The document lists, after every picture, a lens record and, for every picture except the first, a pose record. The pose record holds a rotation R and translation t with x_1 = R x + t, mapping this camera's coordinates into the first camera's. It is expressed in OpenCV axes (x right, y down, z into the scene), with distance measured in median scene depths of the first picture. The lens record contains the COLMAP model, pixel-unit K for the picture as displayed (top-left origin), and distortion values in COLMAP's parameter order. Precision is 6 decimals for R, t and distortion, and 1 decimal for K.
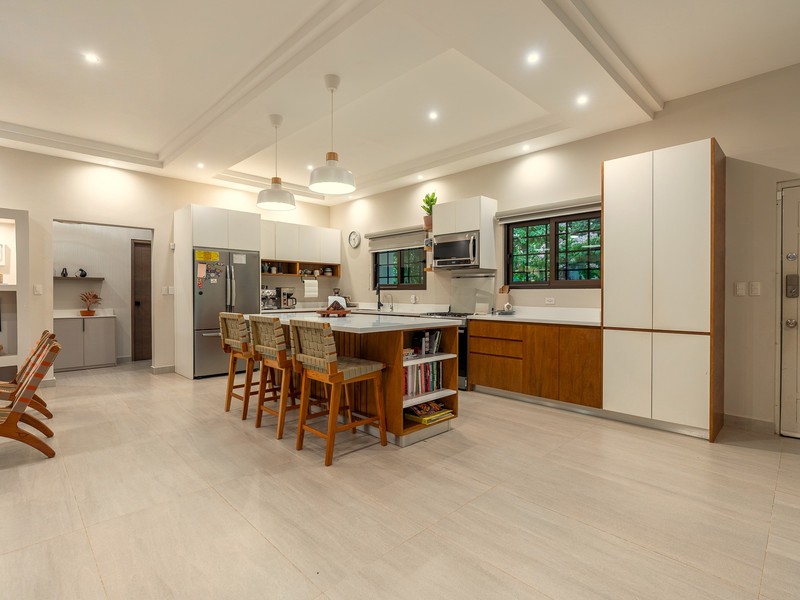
lens RADIAL K [[401.1, 0, 403.4], [0, 401.1, 298.9], [0, 0, 1]] dist [-0.007964, 0.000556]
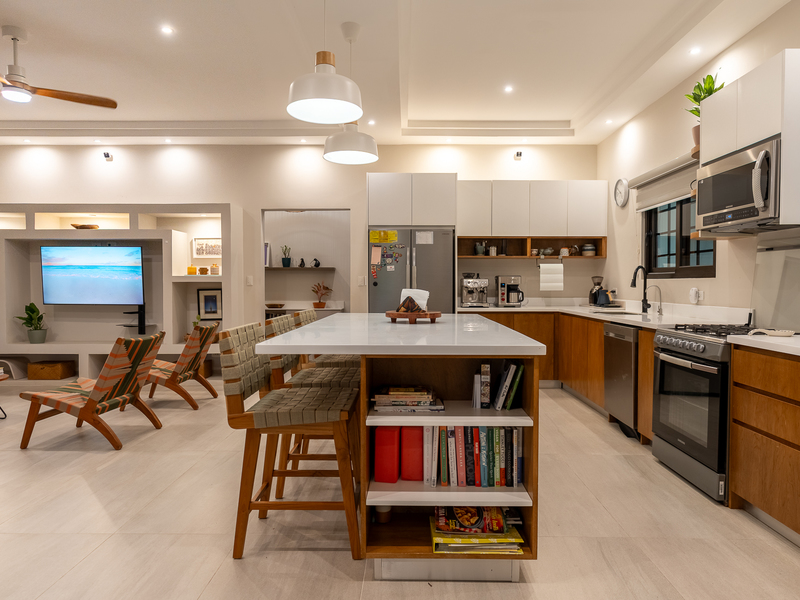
lens RADIAL K [[533.0, 0, 403.8], [0, 533.0, 296.2], [0, 0, 1]] dist [-0.015760, 0.015220]
pose [[0.699382, 0.016094, -0.714567, 0.292506], [-0.010052, 0.999869, 0.012681, -0.004473], [0.714678, -0.001686, 0.699452, 0.307692]]
